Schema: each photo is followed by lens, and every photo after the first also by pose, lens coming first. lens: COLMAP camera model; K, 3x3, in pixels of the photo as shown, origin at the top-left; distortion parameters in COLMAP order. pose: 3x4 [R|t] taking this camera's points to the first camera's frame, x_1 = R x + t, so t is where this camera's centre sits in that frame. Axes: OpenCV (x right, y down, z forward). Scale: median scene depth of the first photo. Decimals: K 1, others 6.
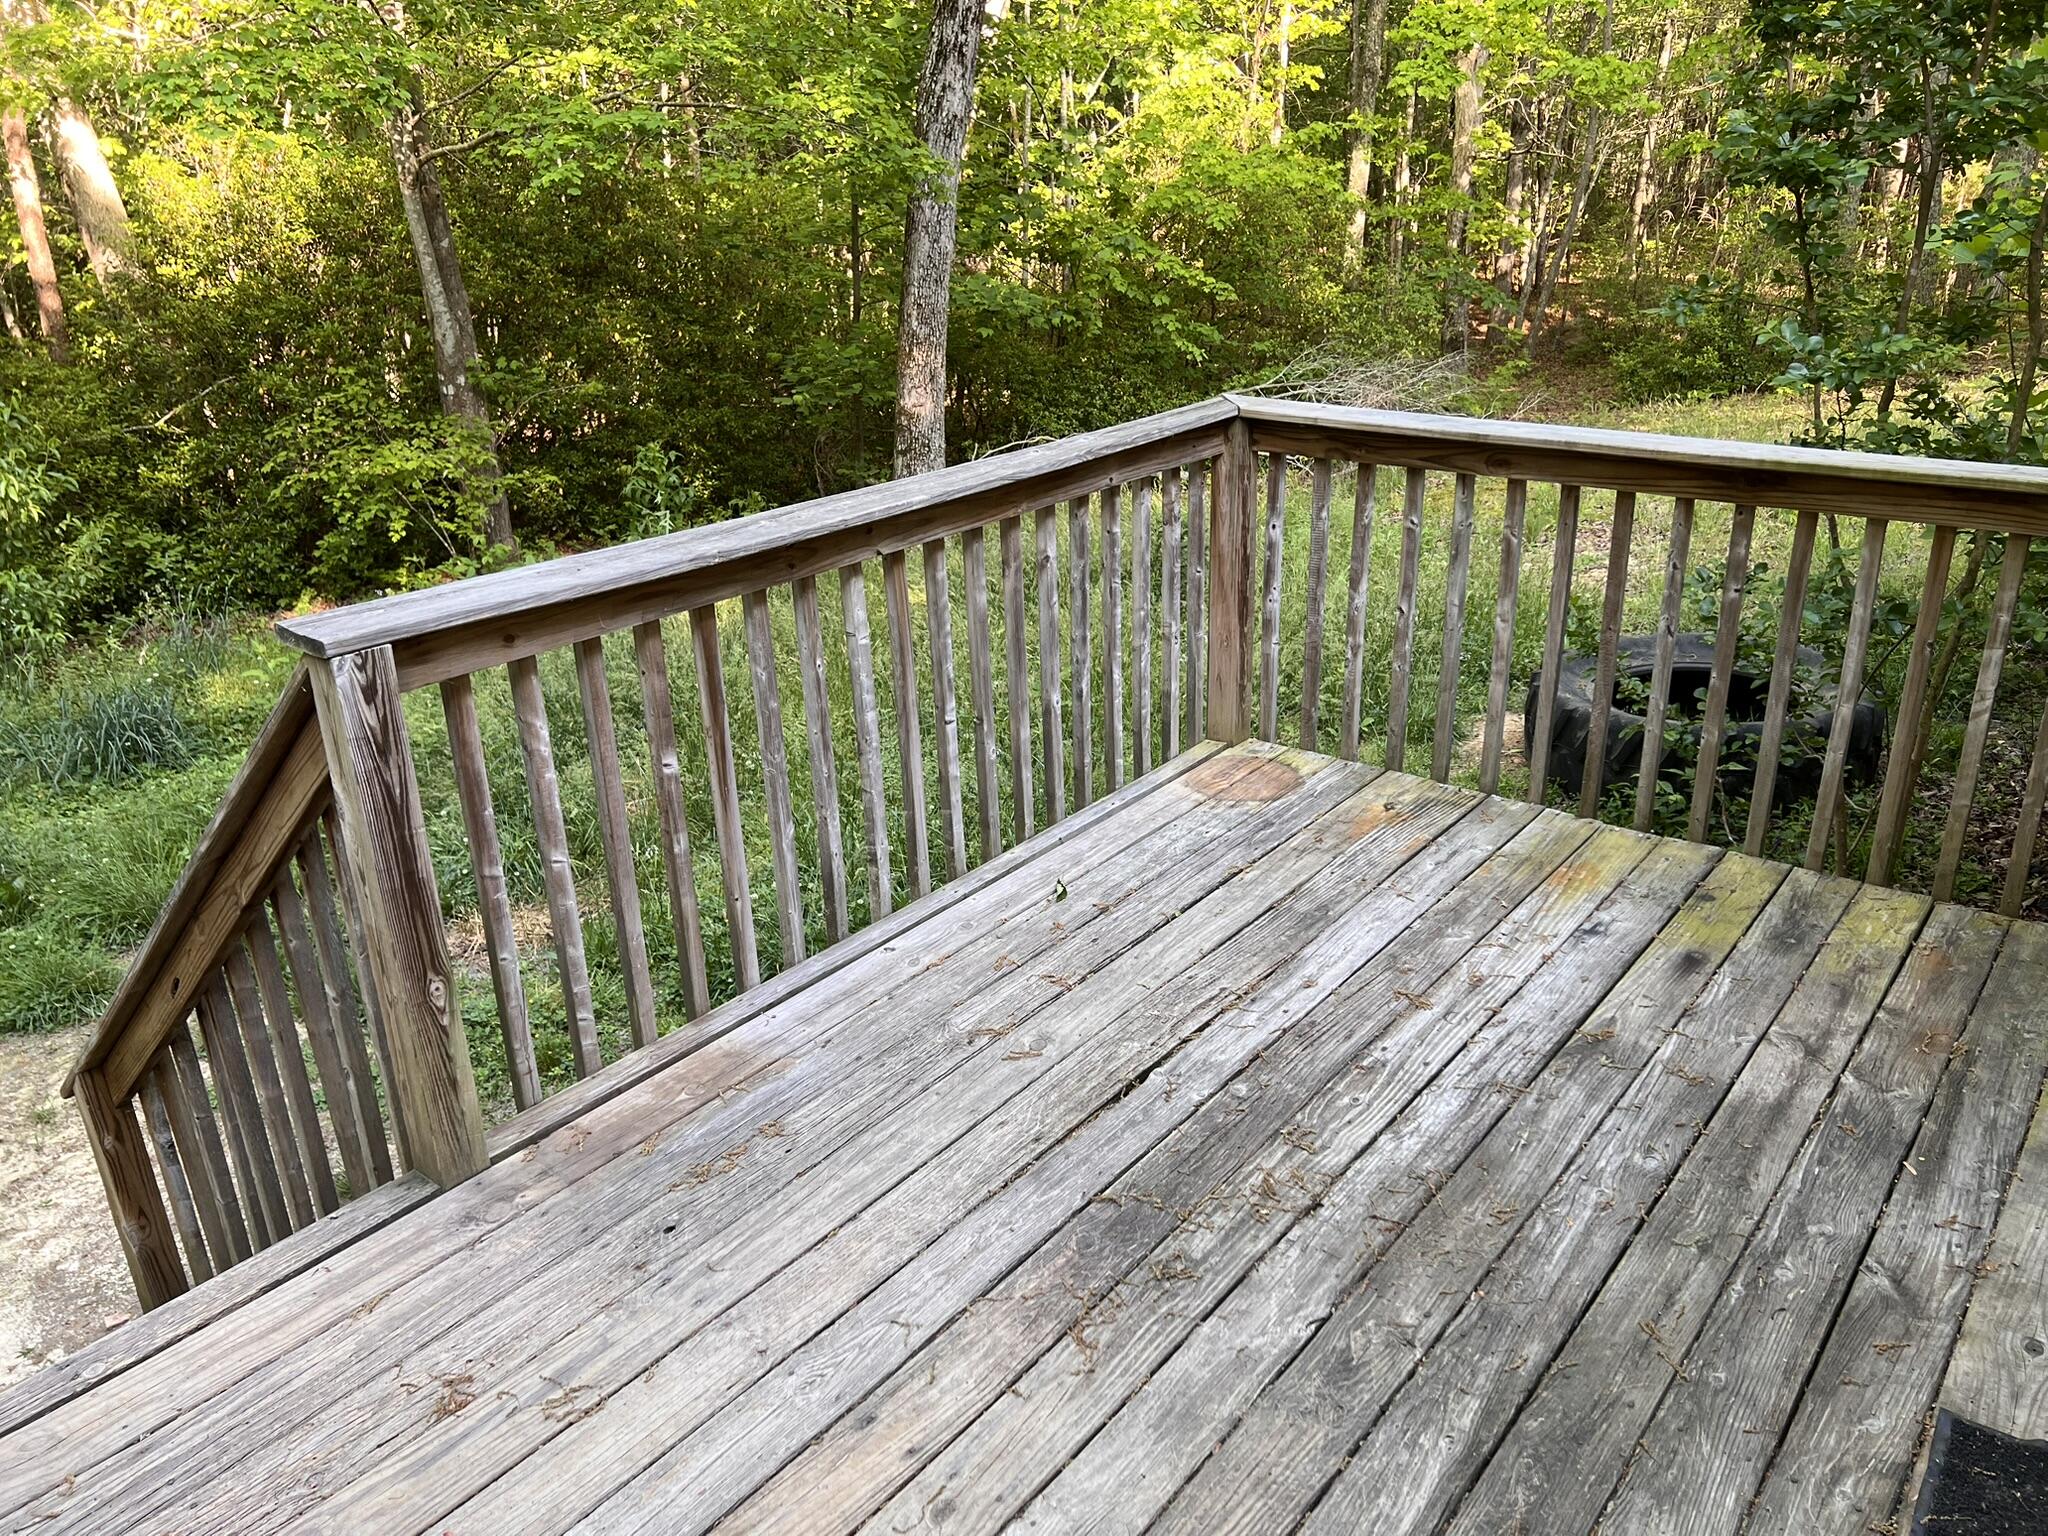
lens RADIAL K [[1530.8, 0, 1025.2], [0, 1530.8, 774.5], [0, 0, 1]] dist [0.029841, -0.040155]
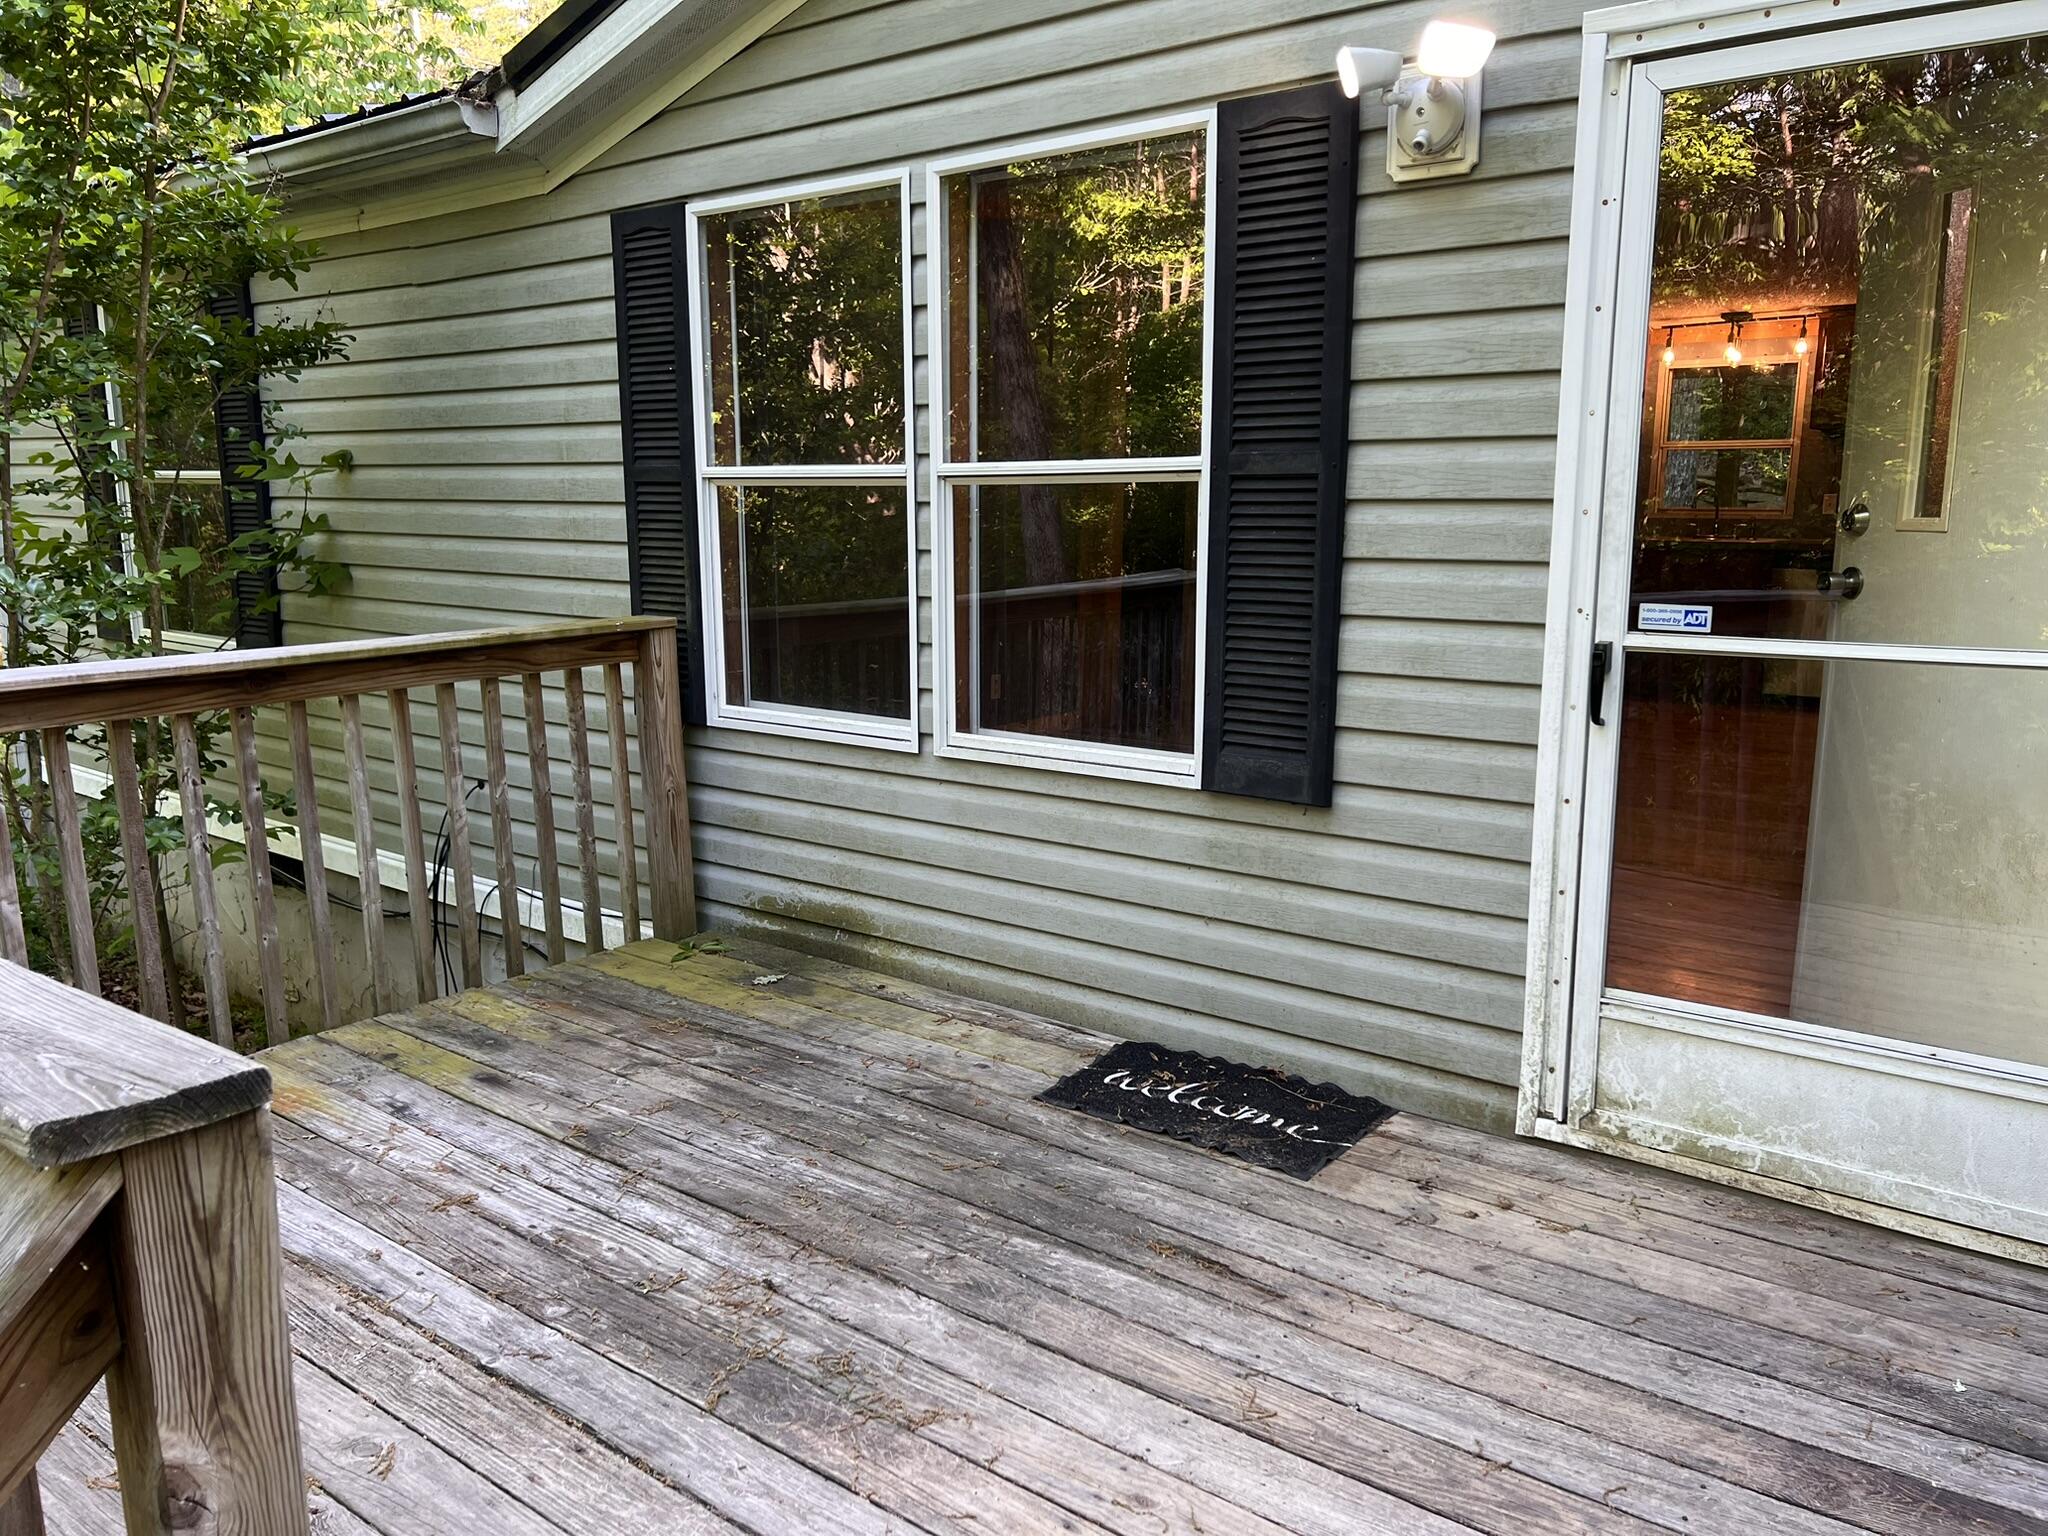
lens RADIAL K [[1530.8, 0, 1025.1], [0, 1530.8, 773.7], [0, 0, 1]] dist [0.029841, -0.040155]
pose [[-0.004157, -0.169967, 0.985441, -0.734513], [0.382768, 0.910130, 0.158592, -0.125951], [-0.923835, 0.377855, 0.061275, 0.597599]]
